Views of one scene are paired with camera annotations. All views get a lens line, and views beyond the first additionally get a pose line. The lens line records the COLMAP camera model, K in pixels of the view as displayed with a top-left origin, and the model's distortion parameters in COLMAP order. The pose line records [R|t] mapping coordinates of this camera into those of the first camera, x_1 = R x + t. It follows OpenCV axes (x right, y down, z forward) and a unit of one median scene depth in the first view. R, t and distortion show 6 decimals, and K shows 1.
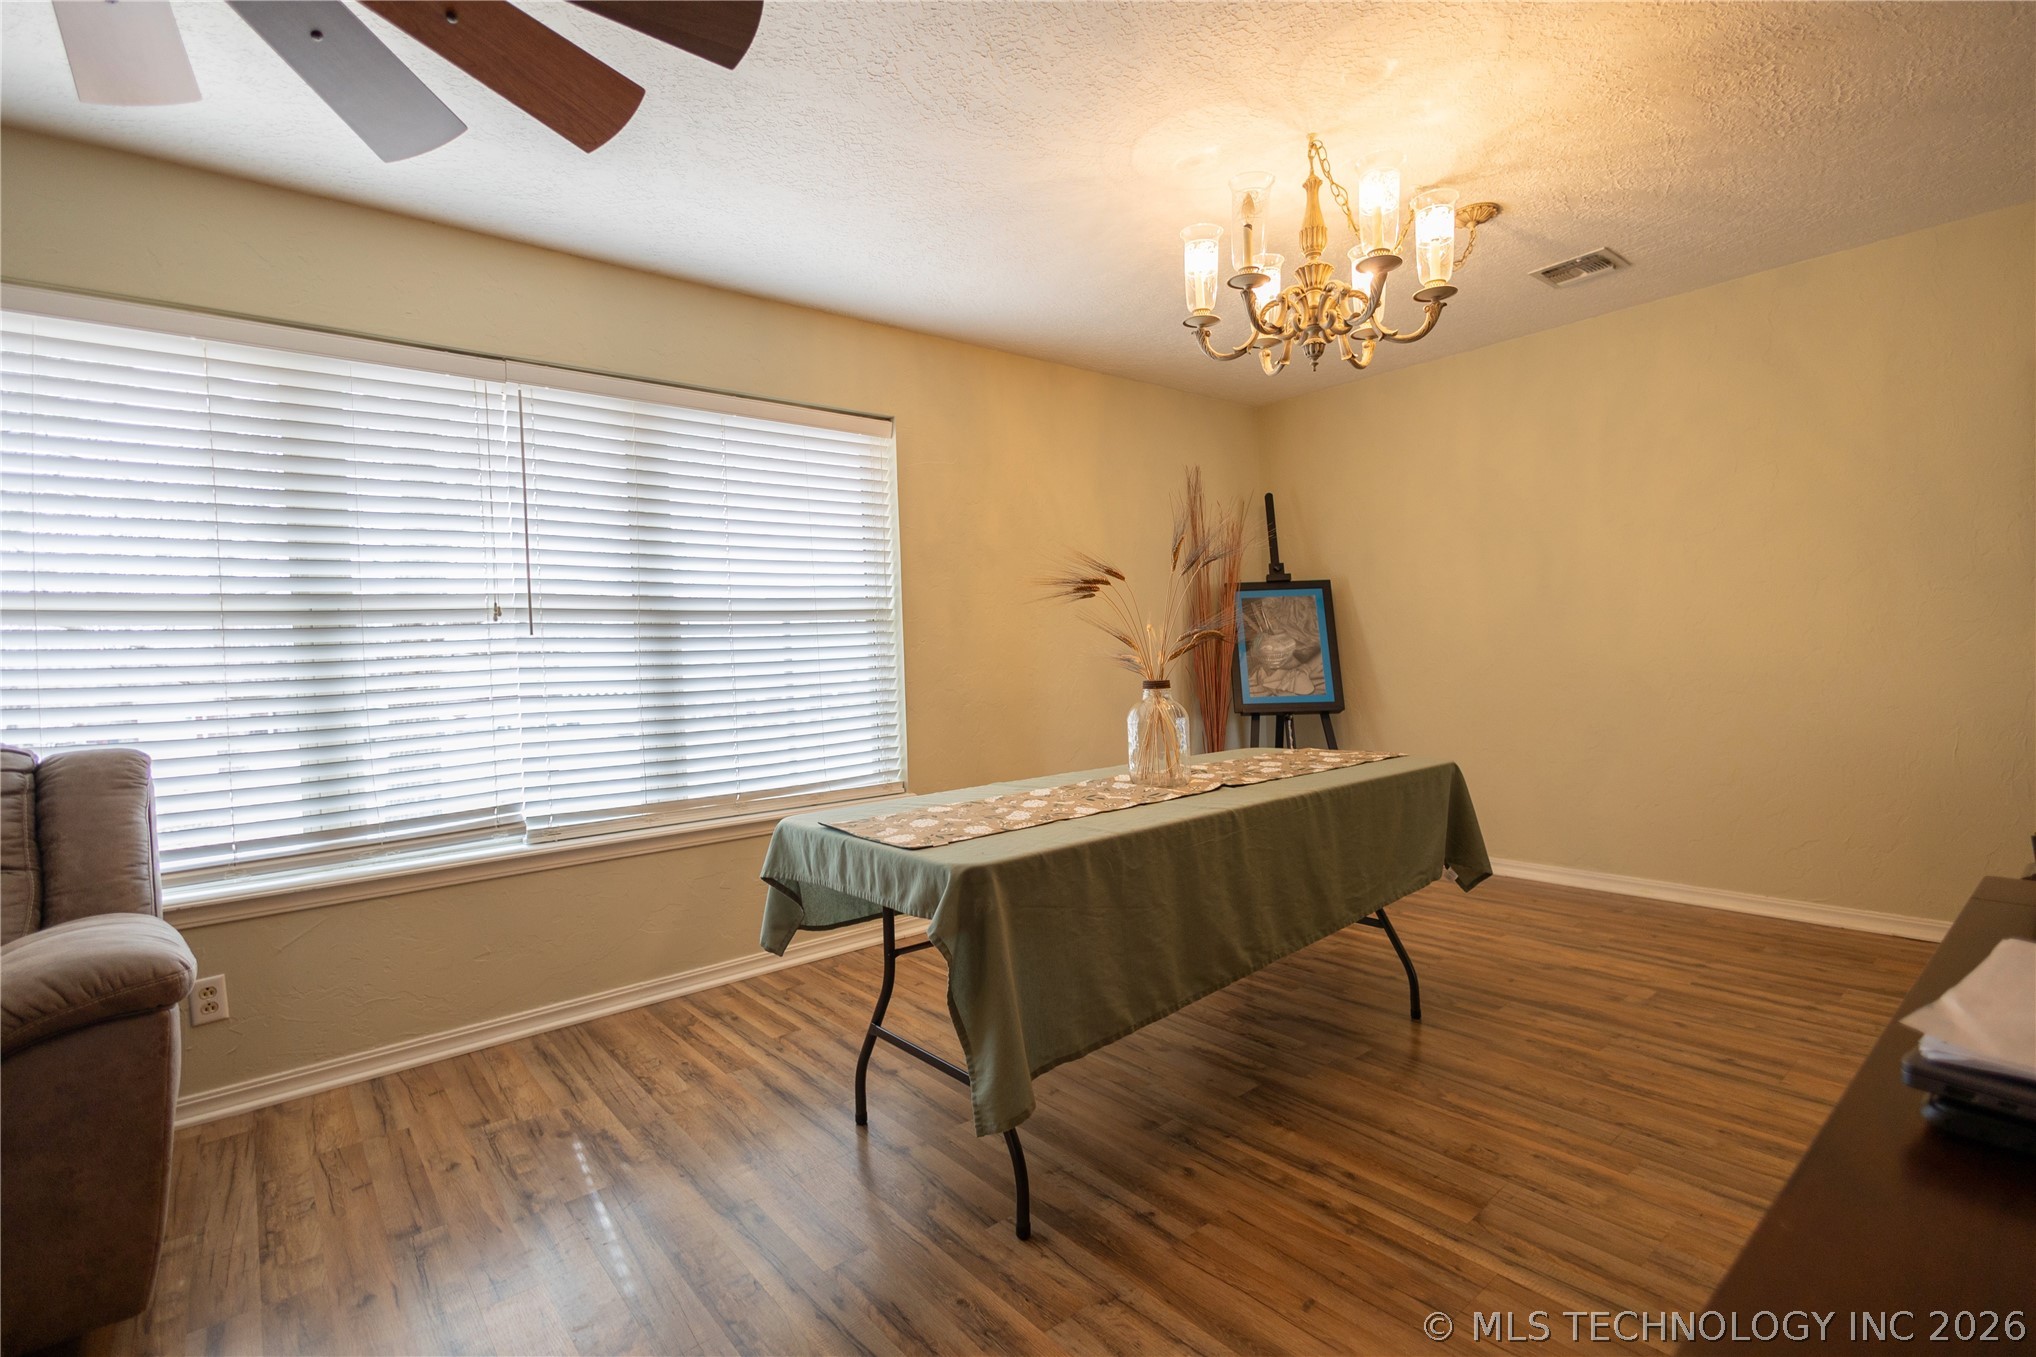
lens RADIAL K [[935.2, 0, 1022.2], [0, 935.2, 672.9], [0, 0, 1]] dist [0.013457, -0.005076]
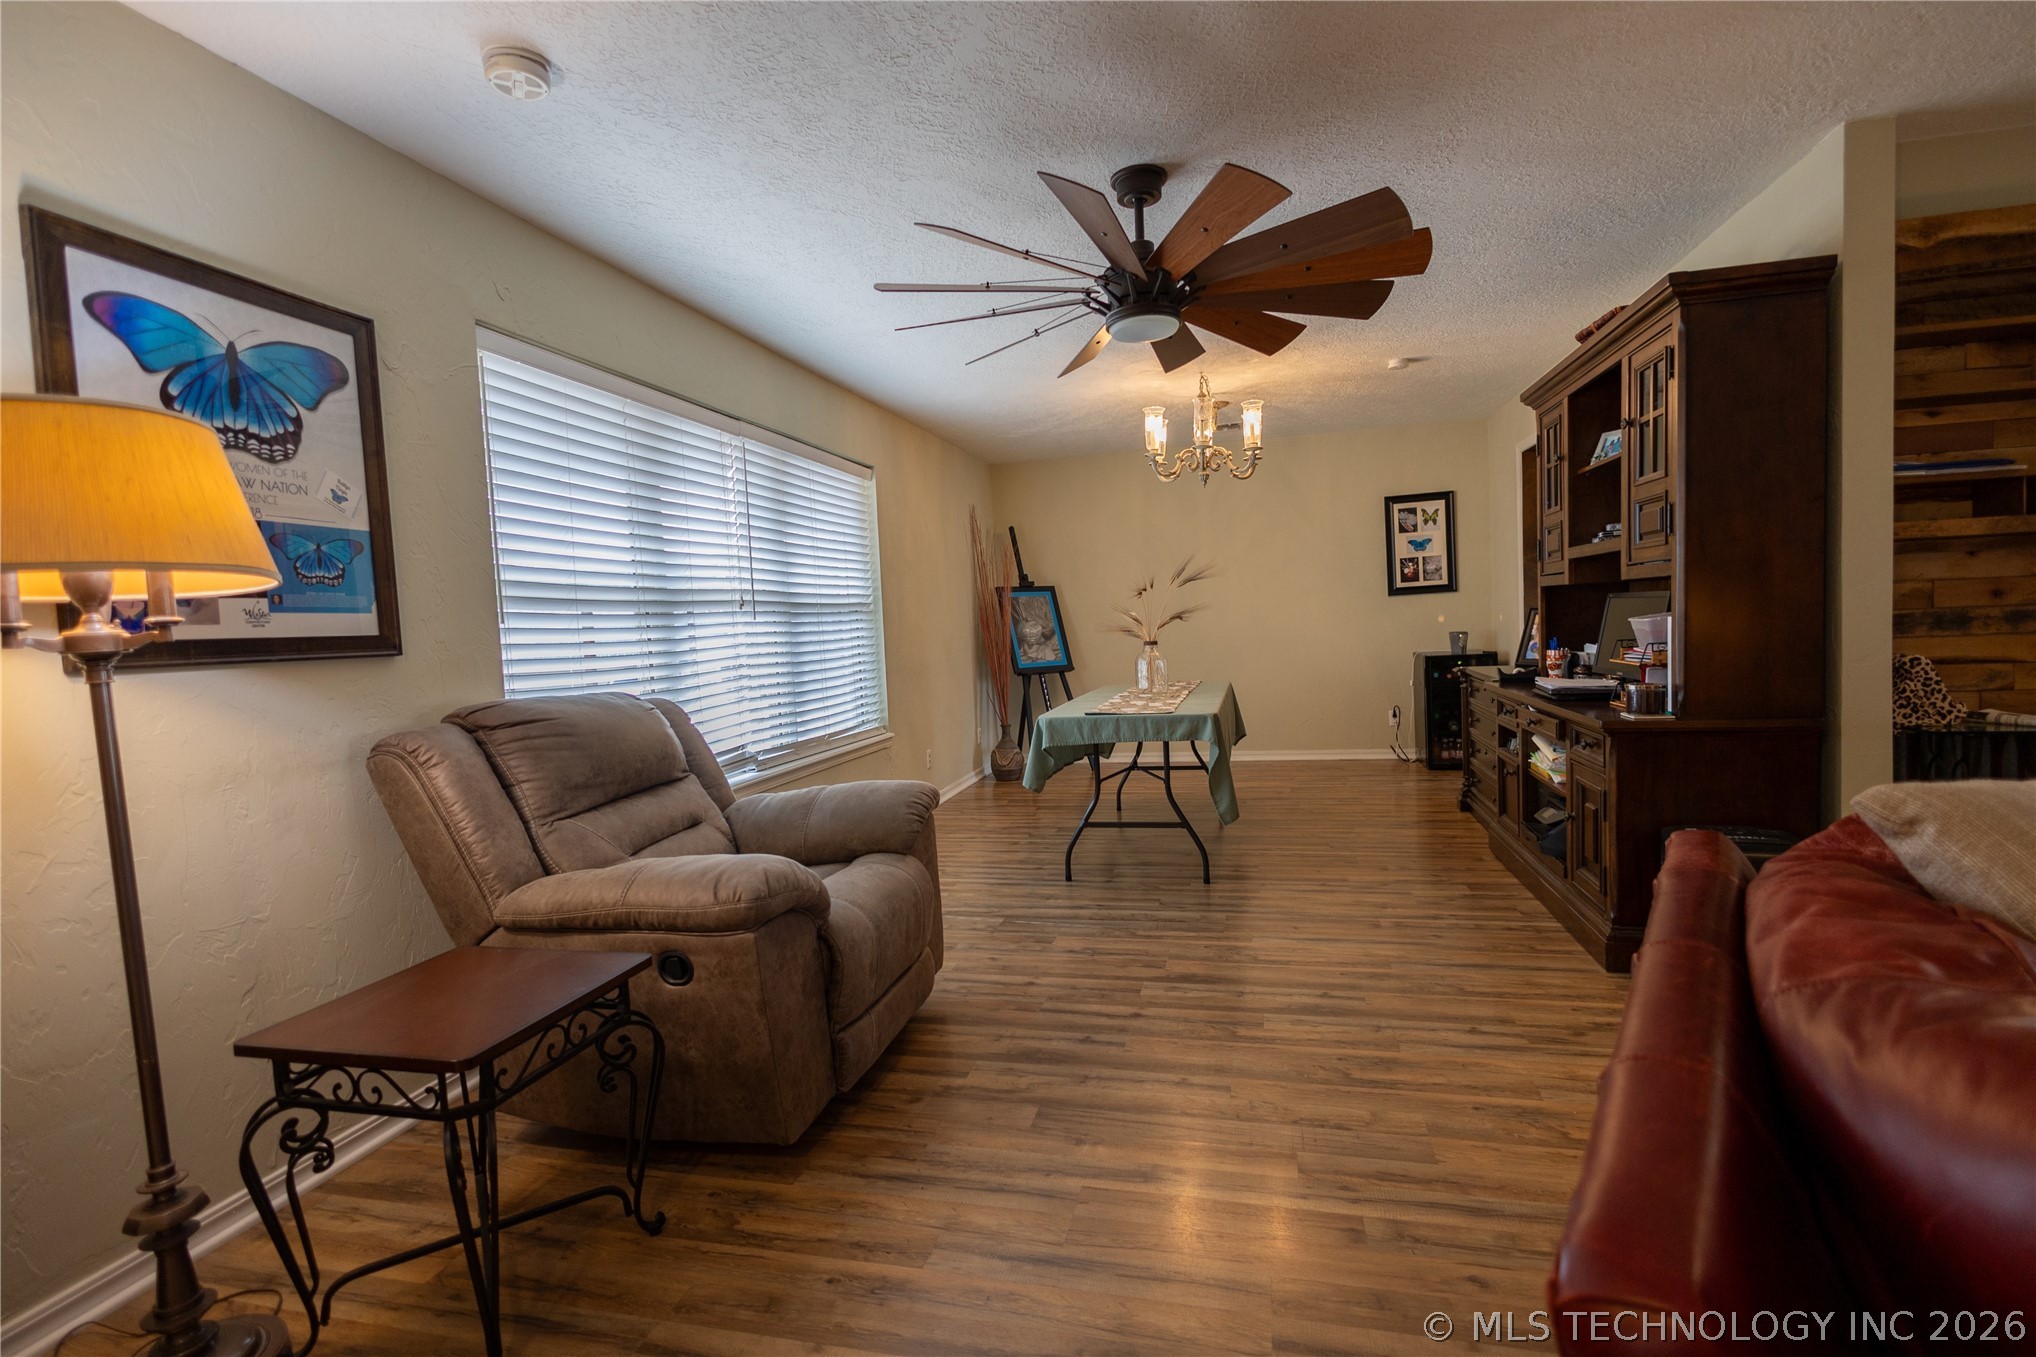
lens RADIAL K [[935.2, 0, 1014.0], [0, 935.2, 678.7], [0, 0, 1]] dist [0.013457, -0.005076]
pose [[0.817508, -0.039661, 0.574551, -0.785532], [0.034053, 0.999209, 0.020522, 0.024003], [-0.574910, 0.002788, 0.818212, -0.270211]]
